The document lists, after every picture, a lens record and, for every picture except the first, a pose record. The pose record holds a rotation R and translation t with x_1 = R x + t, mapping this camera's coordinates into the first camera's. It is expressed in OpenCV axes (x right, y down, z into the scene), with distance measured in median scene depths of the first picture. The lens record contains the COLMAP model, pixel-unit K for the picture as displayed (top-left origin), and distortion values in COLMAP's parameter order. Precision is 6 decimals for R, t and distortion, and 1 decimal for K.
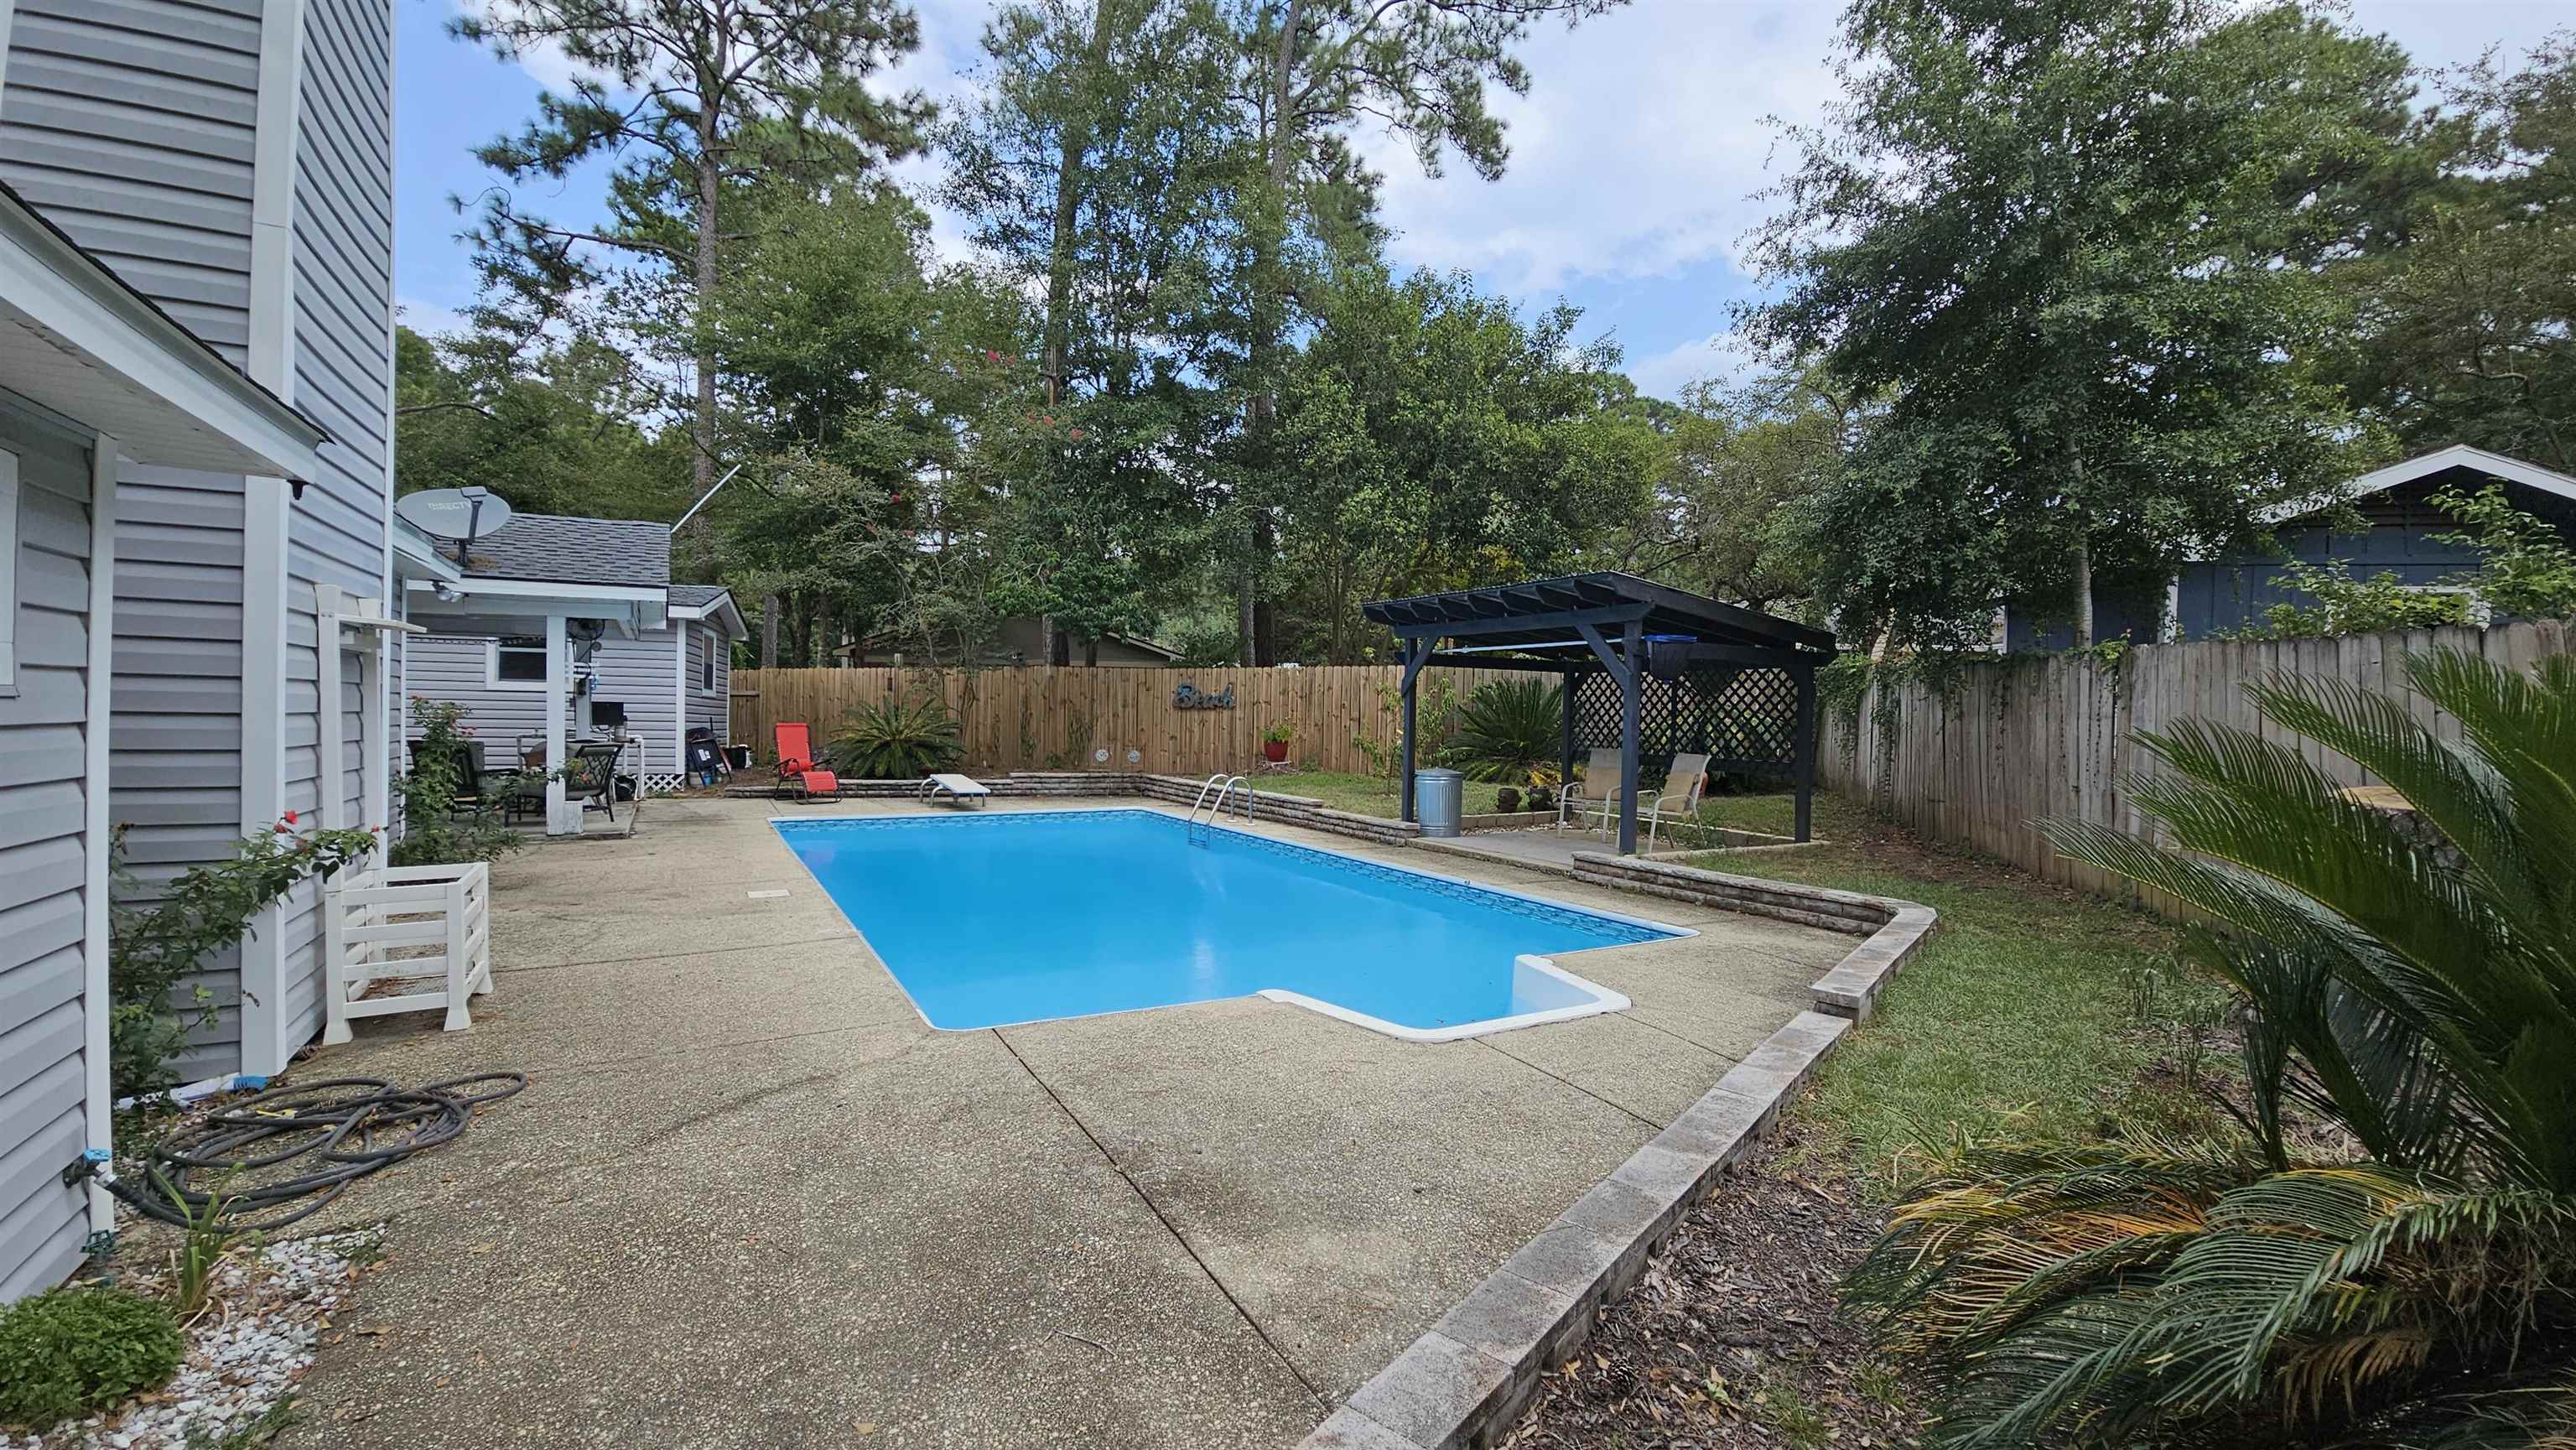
lens RADIAL K [[1049.6, 0, 1290.0], [0, 1049.6, 722.6], [0, 0, 1]] dist [0.006987, -0.004819]
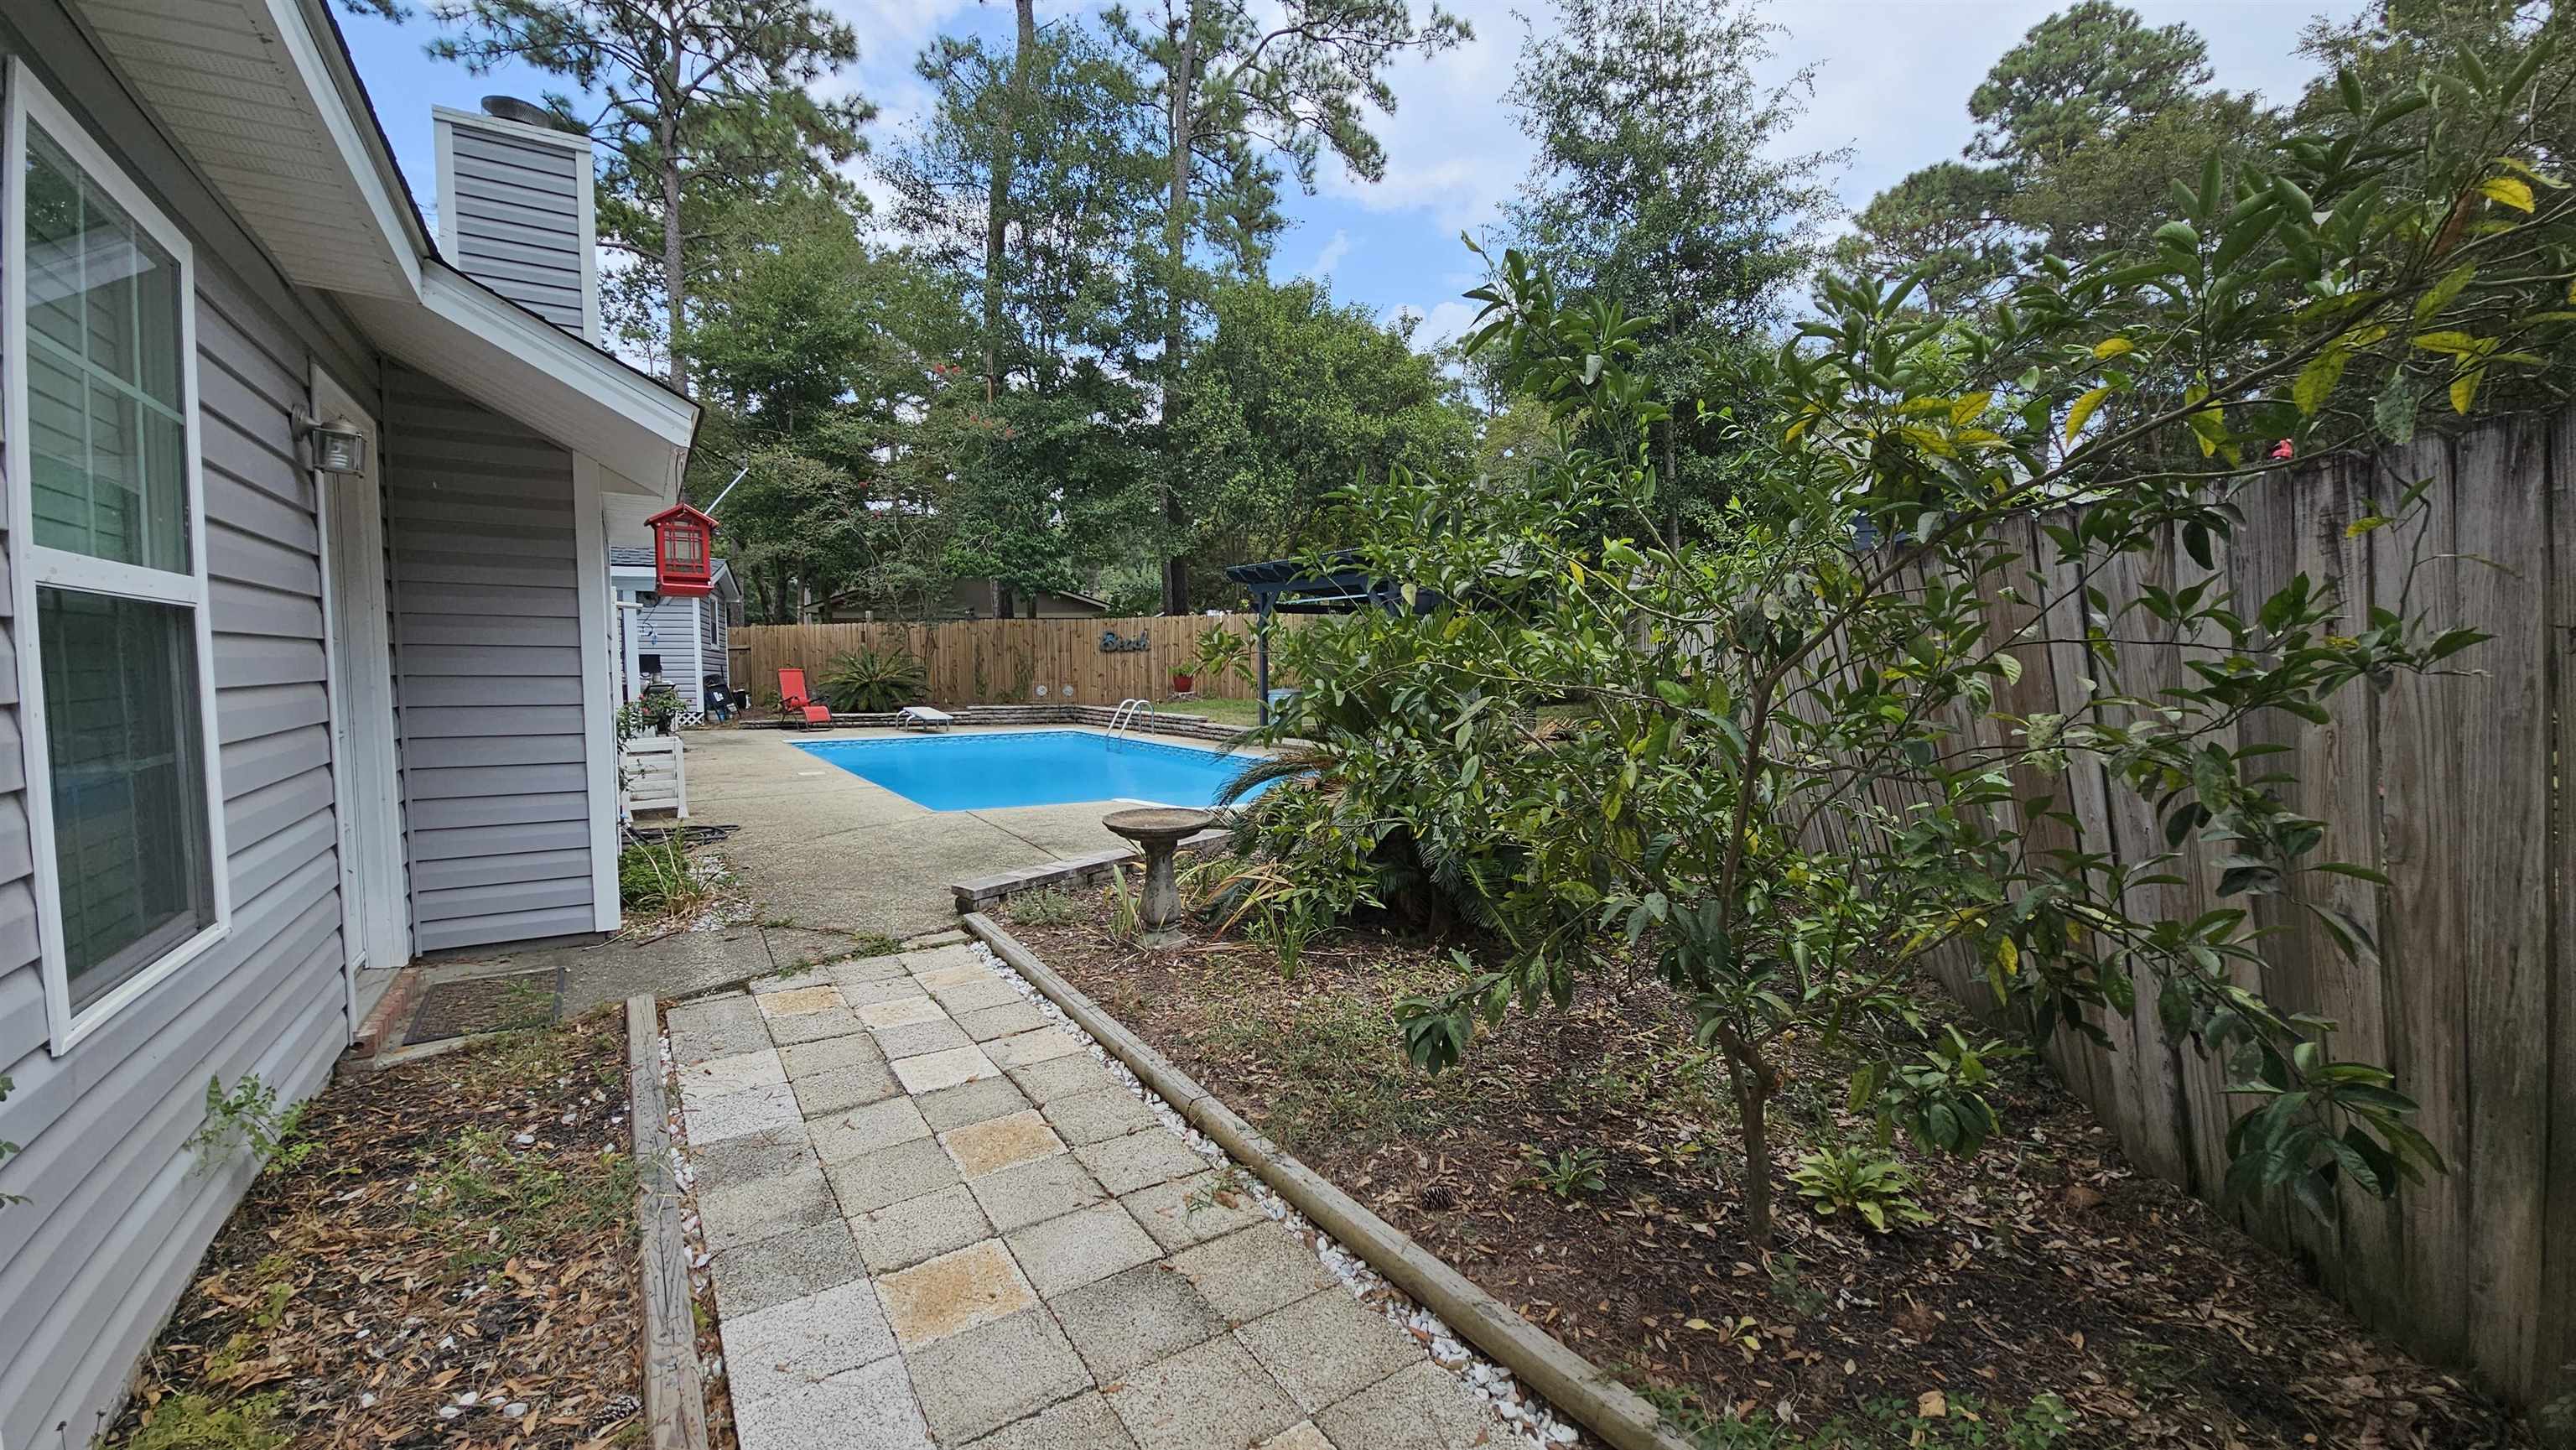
lens RADIAL K [[1049.6, 0, 1283.9], [0, 1049.6, 723.1], [0, 0, 1]] dist [0.006987, -0.004819]
pose [[0.999138, -0.025634, 0.032657, 0.053518], [0.023898, 0.998337, 0.052467, 0.009586], [-0.033948, -0.051641, 0.998089, -0.202823]]
